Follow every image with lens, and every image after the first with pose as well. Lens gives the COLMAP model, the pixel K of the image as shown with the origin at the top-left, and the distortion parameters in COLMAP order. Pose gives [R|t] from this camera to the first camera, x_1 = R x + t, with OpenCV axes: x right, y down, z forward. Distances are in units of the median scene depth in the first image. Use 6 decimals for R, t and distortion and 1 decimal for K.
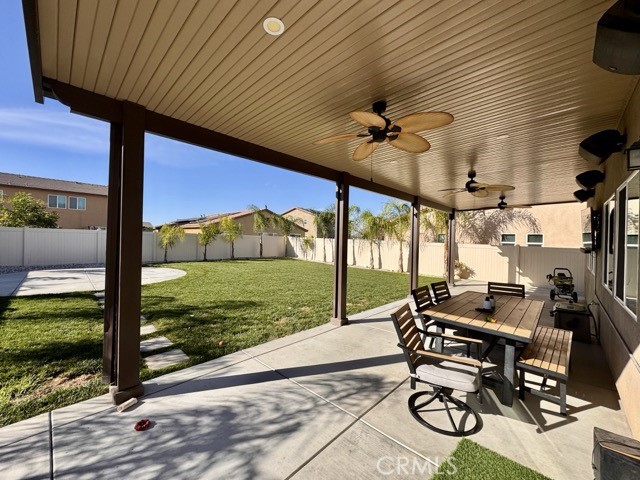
lens RADIAL K [[256.1, 0, 318.8], [0, 256.1, 239.5], [0, 0, 1]] dist [-0.001805, 0.000235]
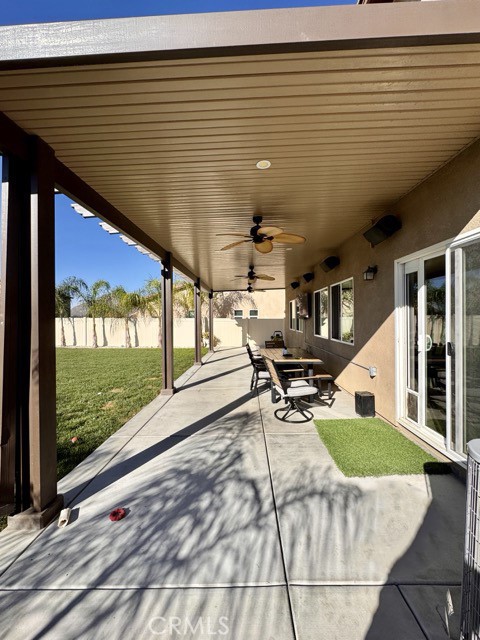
lens RADIAL K [[256.1, 0, 240.6], [0, 256.1, 318.6], [0, 0, 1]] dist [-0.001805, 0.000235]
pose [[0.731174, -0.031454, 0.681466, -0.406925], [0.028541, 0.999472, 0.015510, 0.006700], [-0.681594, 0.008109, 0.731686, 0.007137]]
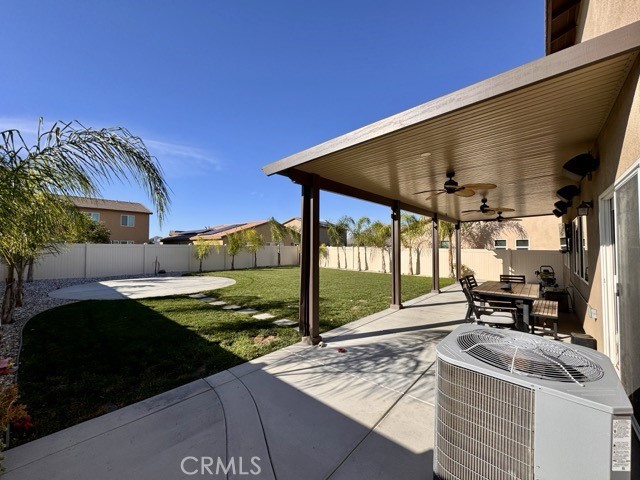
lens RADIAL K [[256.1, 0, 318.8], [0, 256.1, 239.5], [0, 0, 1]] dist [-0.001805, 0.000235]
pose [[0.998630, -0.021902, 0.047525, -0.387584], [0.023424, 0.999222, -0.031714, -0.011490], [-0.046794, 0.032783, 0.998366, -0.368658]]
